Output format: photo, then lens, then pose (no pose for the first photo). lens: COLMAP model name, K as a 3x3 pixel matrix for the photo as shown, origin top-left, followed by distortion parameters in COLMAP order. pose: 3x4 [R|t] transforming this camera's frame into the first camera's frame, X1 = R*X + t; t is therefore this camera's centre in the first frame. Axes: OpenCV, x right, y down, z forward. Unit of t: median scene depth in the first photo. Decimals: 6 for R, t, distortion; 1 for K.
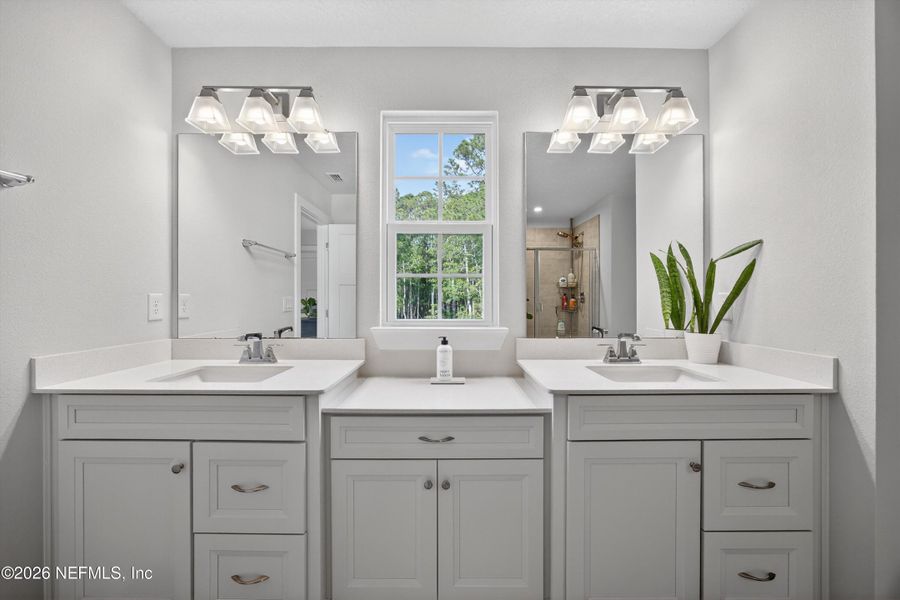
lens RADIAL K [[348.8, 0, 450.0], [0, 348.8, 300.0], [0, 0, 1]] dist [-0.035891, 0.013606]
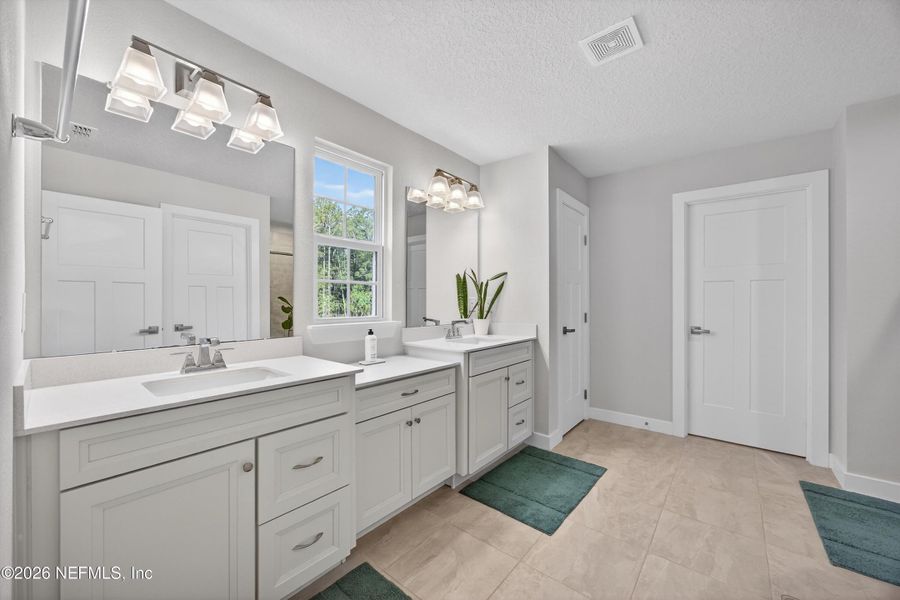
lens RADIAL K [[348.8, 0, 450.0], [0, 348.8, 300.0], [0, 0, 1]] dist [-0.035891, 0.013606]
pose [[0.640561, 0.002047, 0.767905, -0.854383], [0.002138, 0.999988, -0.004449, 0.000033], [-0.767904, 0.004491, 0.640549, -0.088666]]
